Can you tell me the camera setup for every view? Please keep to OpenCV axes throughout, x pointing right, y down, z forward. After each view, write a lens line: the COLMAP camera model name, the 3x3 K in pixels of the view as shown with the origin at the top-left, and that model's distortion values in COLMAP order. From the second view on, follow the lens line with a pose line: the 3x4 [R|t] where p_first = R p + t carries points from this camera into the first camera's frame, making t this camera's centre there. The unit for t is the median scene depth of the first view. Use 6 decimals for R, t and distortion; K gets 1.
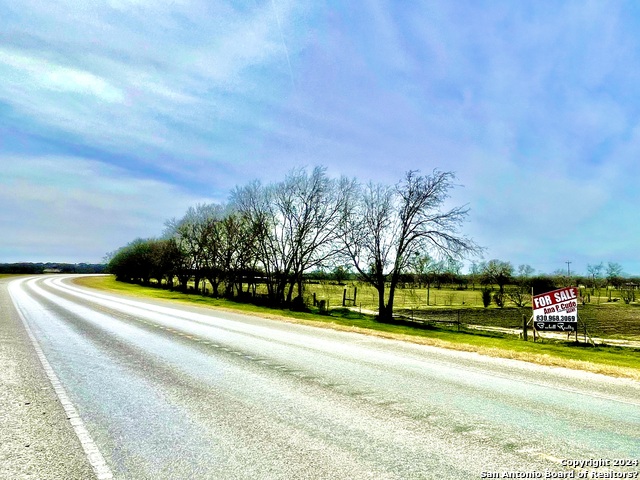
lens RADIAL K [[452.3, 0, 320.0], [0, 452.3, 240.0], [0, 0, 1]] dist [0.004875, 0.001197]
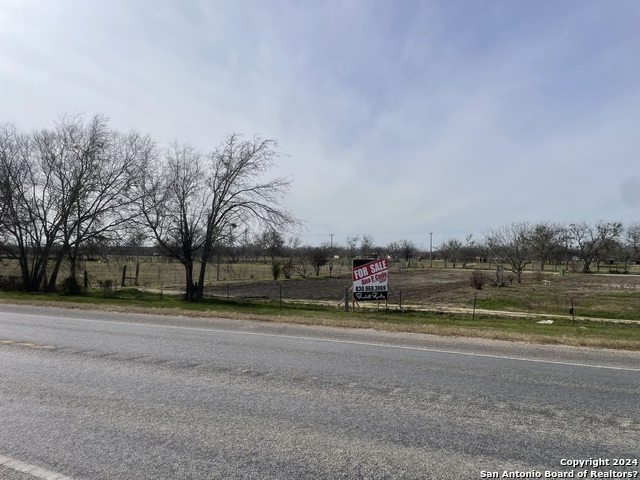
lens RADIAL K [[482.0, 0, 320.4], [0, 482.0, 226.9], [0, 0, 1]] dist [0.090630, -0.115337]
pose [[0.875926, 0.013881, 0.482245, -0.102514], [-0.030910, 0.999147, 0.027384, 0.001000], [-0.481454, -0.038892, 0.875608, 0.055133]]
